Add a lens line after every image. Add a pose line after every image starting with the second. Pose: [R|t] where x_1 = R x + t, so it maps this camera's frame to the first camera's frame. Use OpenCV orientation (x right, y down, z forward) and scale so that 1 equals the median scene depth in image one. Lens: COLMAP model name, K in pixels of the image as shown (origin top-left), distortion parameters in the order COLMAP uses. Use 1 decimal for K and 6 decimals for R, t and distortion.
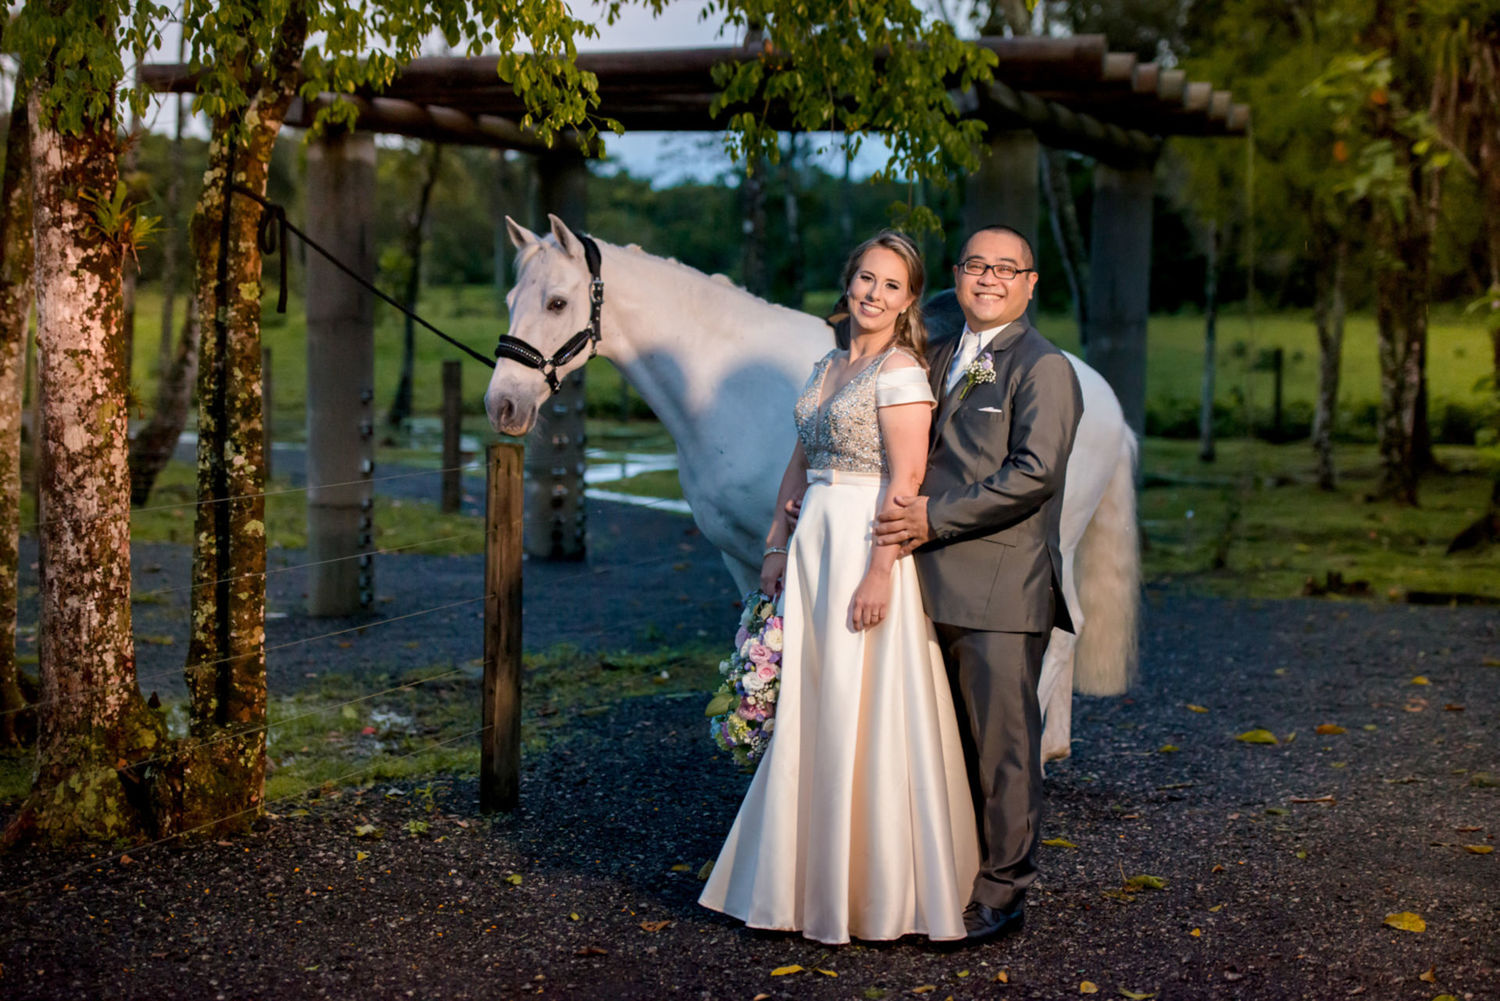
lens RADIAL K [[4142.7, 0, 750.0], [0, 4142.7, 500.5], [0, 0, 1]] dist [0.143281, 0.627772]
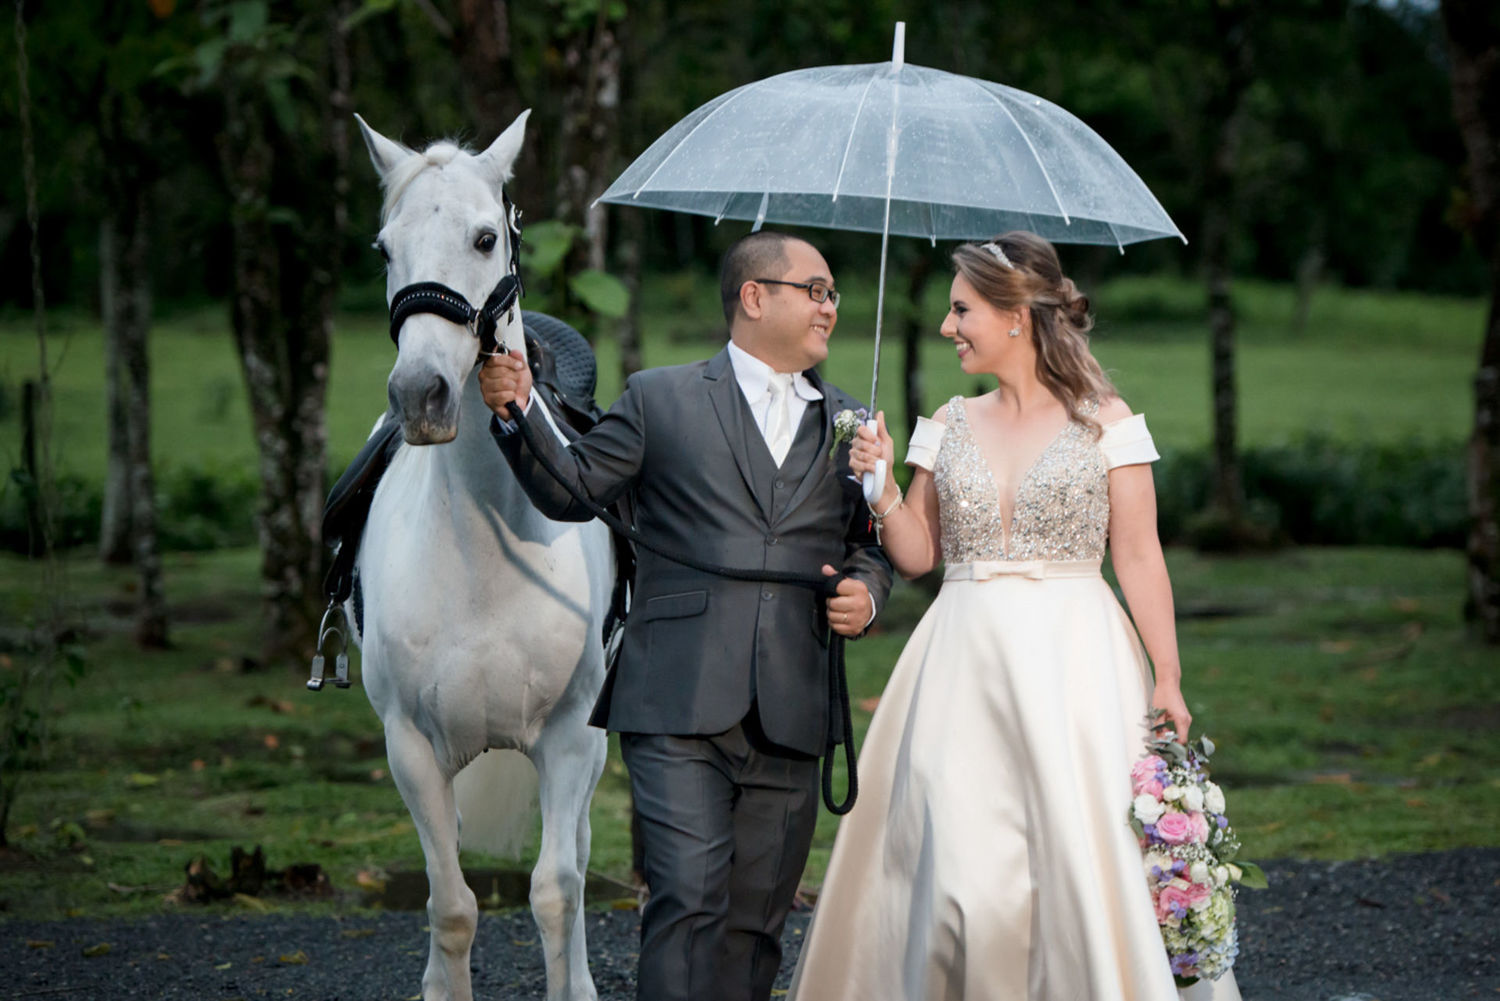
lens RADIAL K [[4142.7, 0, 750.0], [0, 4142.7, 500.5], [0, 0, 1]] dist [0.143281, 0.627772]
pose [[0.934115, -0.047418, 0.353808, 0.024938], [0.046281, 0.998860, 0.011679, -0.024711], [-0.353959, 0.005465, 0.935245, 0.499334]]
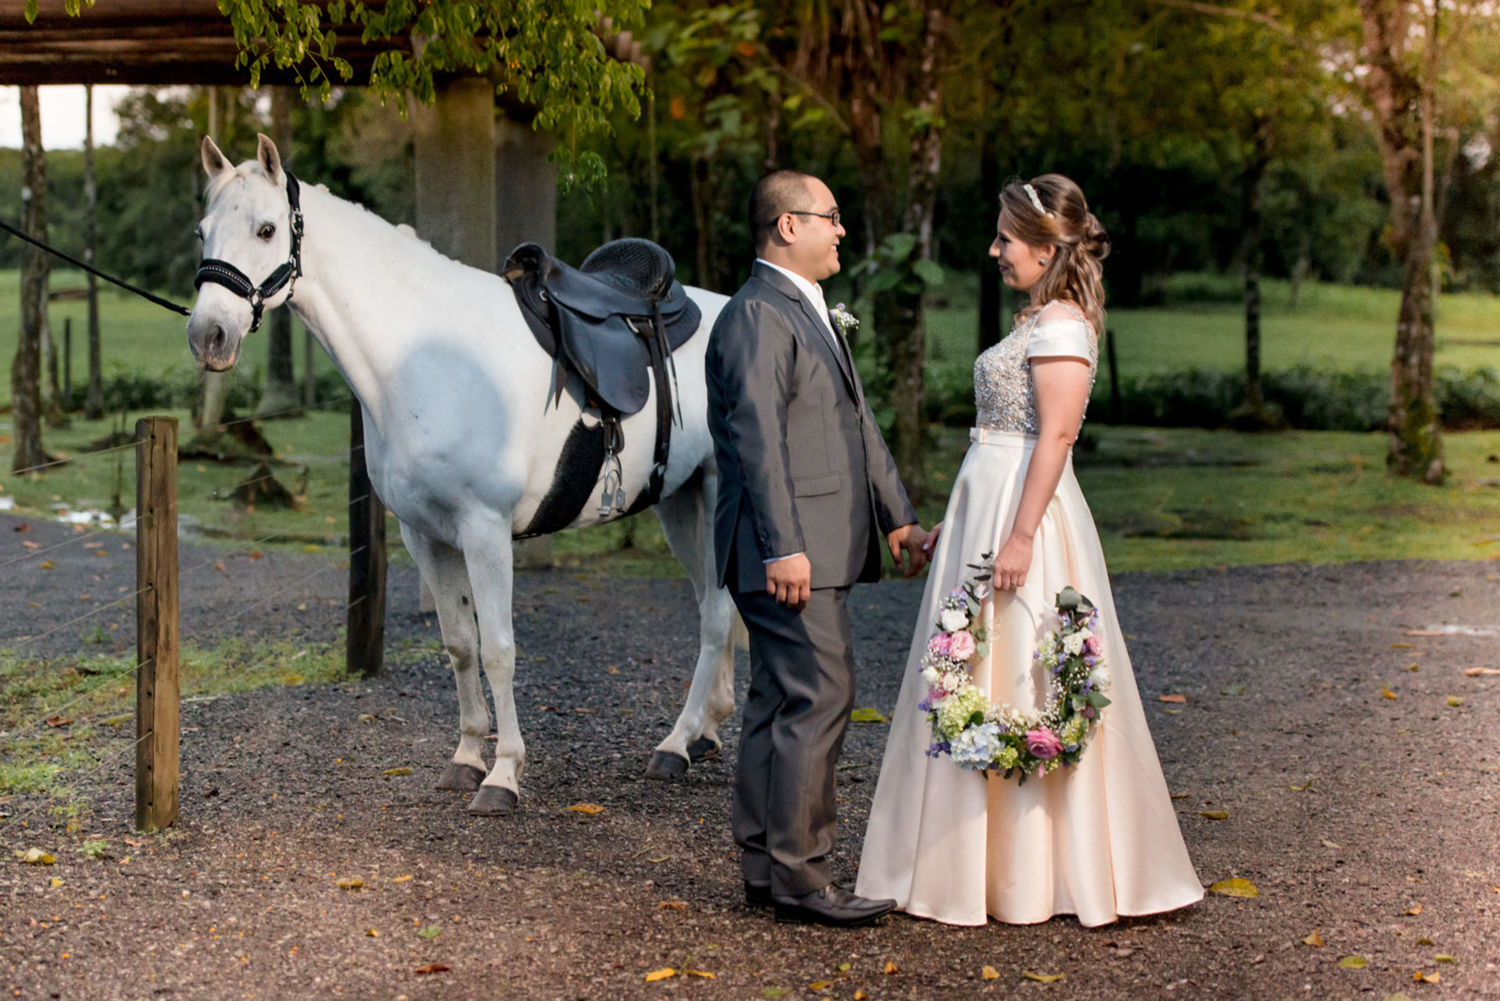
lens RADIAL K [[4142.7, 0, 750.0], [0, 4142.7, 500.5], [0, 0, 1]] dist [0.143281, 0.627772]
pose [[0.931341, -0.028741, 0.363013, -0.190918], [0.026199, 0.999586, 0.011926, -0.005468], [-0.363205, -0.001597, 0.931708, 0.118233]]
